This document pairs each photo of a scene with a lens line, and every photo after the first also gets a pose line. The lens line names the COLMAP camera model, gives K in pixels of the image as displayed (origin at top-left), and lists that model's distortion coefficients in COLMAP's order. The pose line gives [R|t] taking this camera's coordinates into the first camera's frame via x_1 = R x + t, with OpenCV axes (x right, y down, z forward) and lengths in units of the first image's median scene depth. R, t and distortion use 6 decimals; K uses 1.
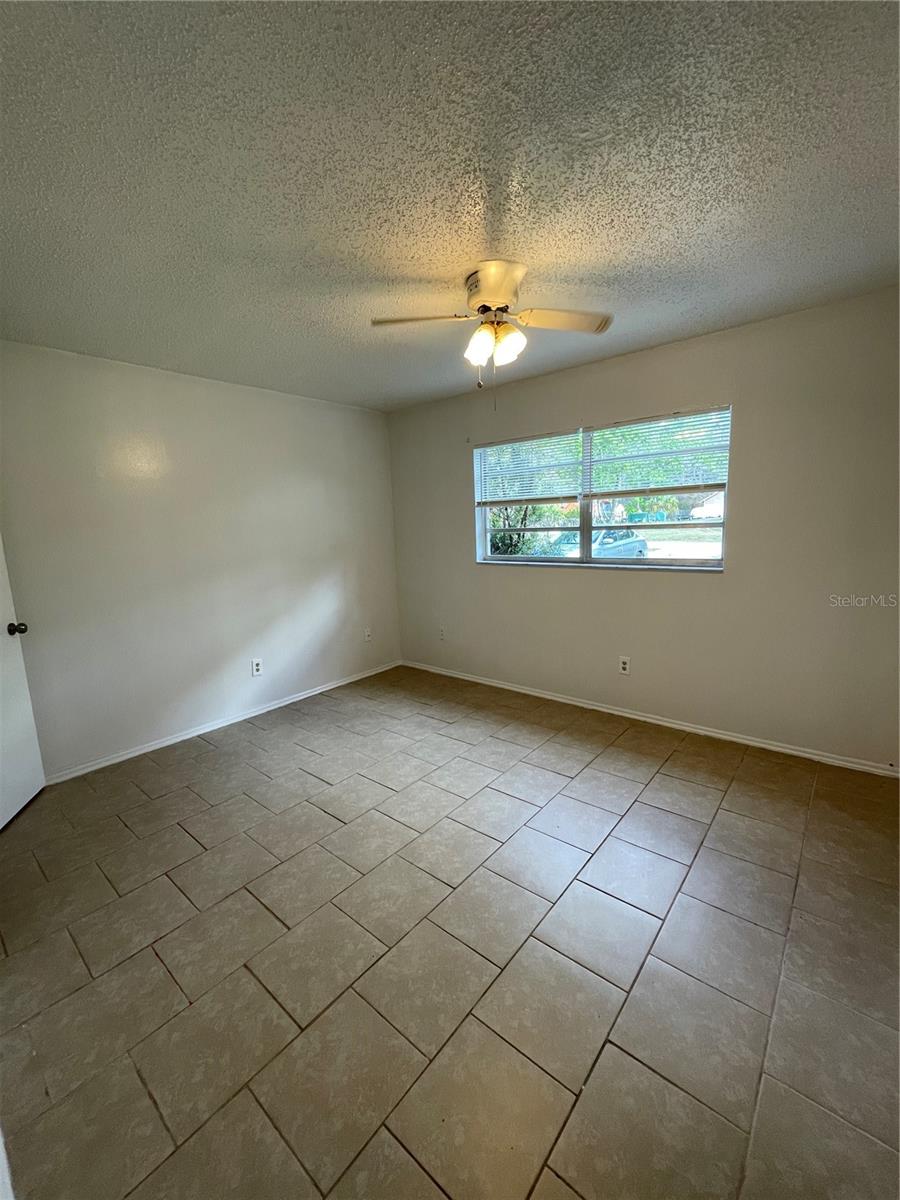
lens RADIAL K [[487.1, 0, 447.9], [0, 487.1, 599.9], [0, 0, 1]] dist [0.001357, 0.000069]
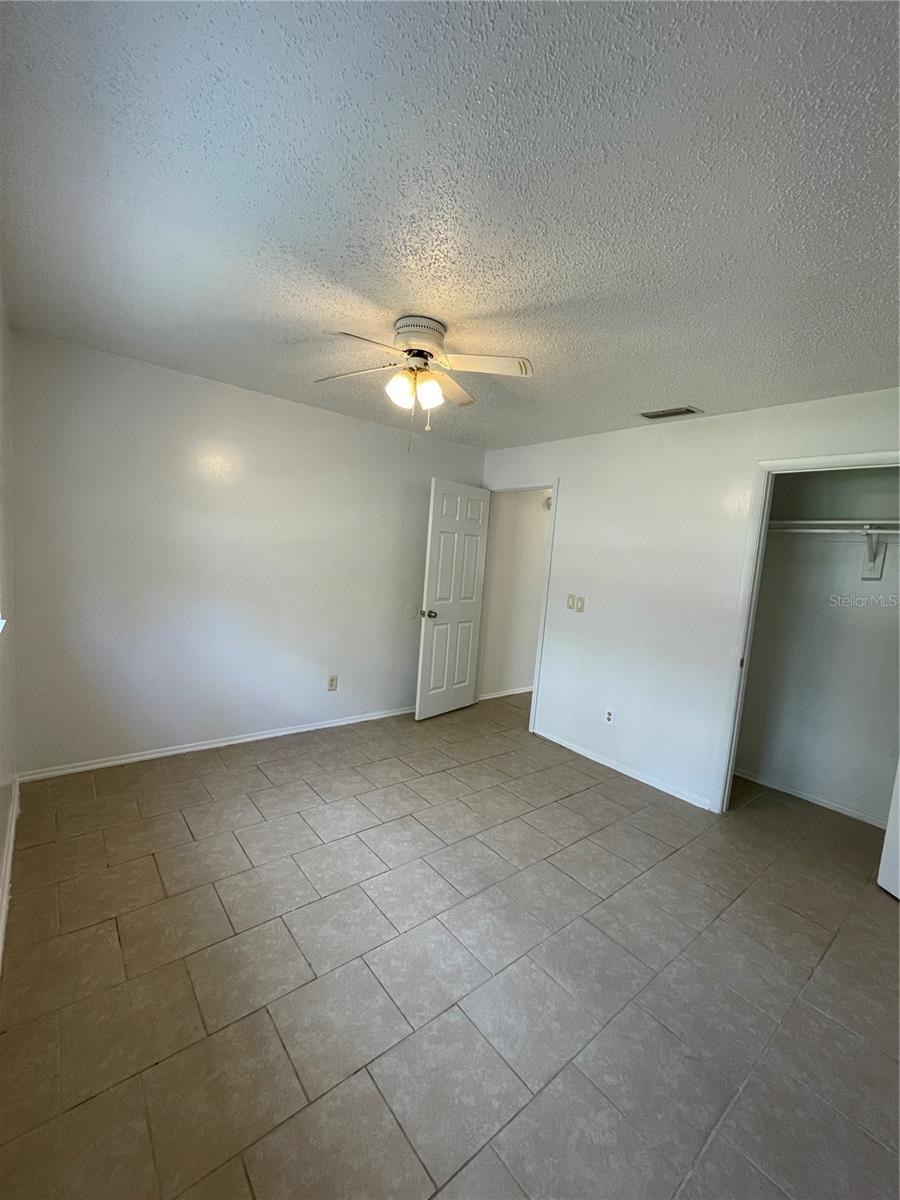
lens RADIAL K [[487.1, 0, 448.1], [0, 487.1, 600.5], [0, 0, 1]] dist [0.001357, 0.000069]
pose [[-0.981949, -0.055988, 0.180668, -0.143822], [-0.010495, 0.969842, 0.243510, -0.277768], [-0.188853, 0.237218, -0.952923, 1.650400]]
